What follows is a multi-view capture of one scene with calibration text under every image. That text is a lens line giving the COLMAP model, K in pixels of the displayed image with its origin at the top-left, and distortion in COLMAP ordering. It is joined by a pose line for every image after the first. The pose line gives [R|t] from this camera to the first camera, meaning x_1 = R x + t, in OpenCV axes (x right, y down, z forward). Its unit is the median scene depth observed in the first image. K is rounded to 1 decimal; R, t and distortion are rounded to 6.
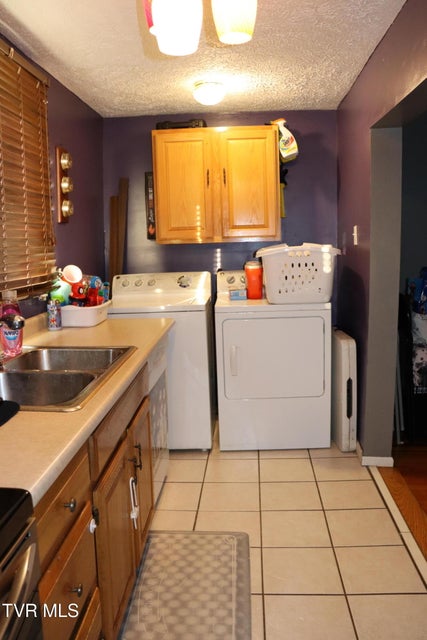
lens RADIAL K [[533.8, 0, 212.6], [0, 533.8, 318.2], [0, 0, 1]] dist [-0.171259, 0.144503]
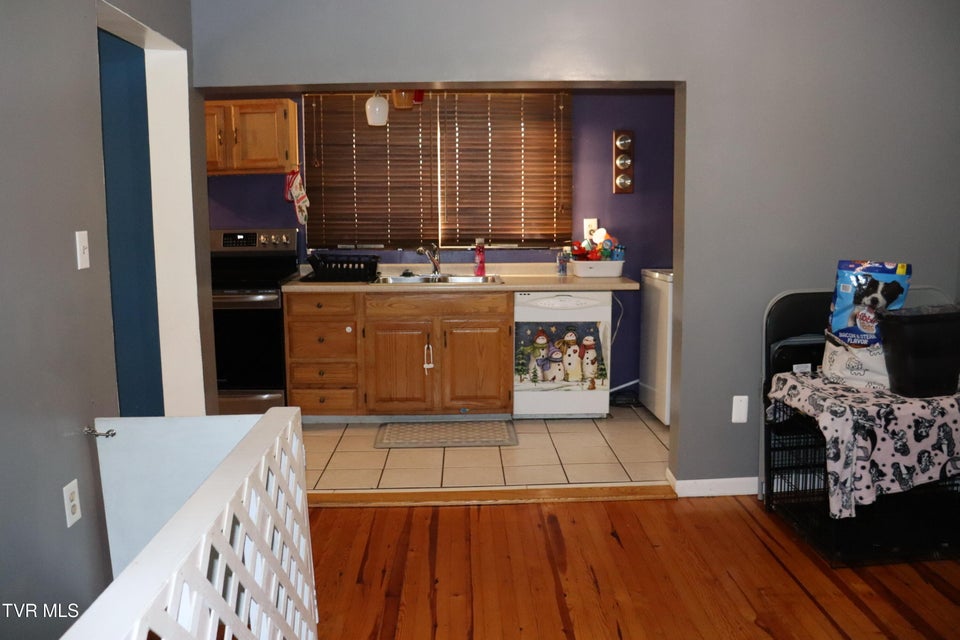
lens RADIAL K [[800.8, 0, 476.8], [0, 800.8, 314.6], [0, 0, 1]] dist [-0.171259, 0.144503]
pose [[0.084247, 0.160560, -0.983424, 1.659496], [-0.150491, 0.977662, 0.146727, -0.140531], [0.985015, 0.135635, 0.106528, 0.574018]]
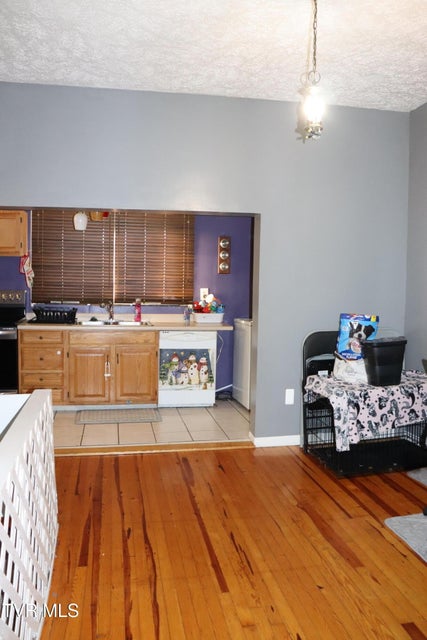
lens RADIAL K [[533.8, 0, 214.9], [0, 533.8, 321.5], [0, 0, 1]] dist [-0.171259, 0.144503]
pose [[0.250161, 0.110061, -0.961928, 1.878865], [-0.177222, 0.981938, 0.066262, -0.144855], [0.951846, 0.153899, 0.265148, 0.500087]]
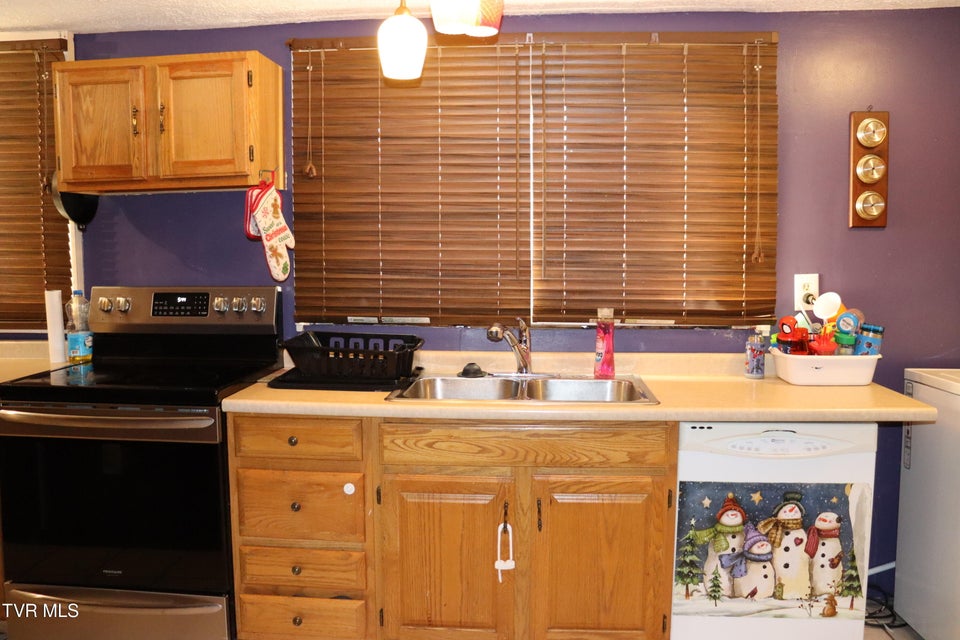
lens RADIAL K [[800.8, 0, 481.4], [0, 800.8, 313.7], [0, 0, 1]] dist [-0.171259, 0.144503]
pose [[-0.024222, 0.105705, -0.994102, 0.734882], [-0.152436, 0.982376, 0.108172, -0.119033], [0.988016, 0.154157, -0.007682, 0.611938]]
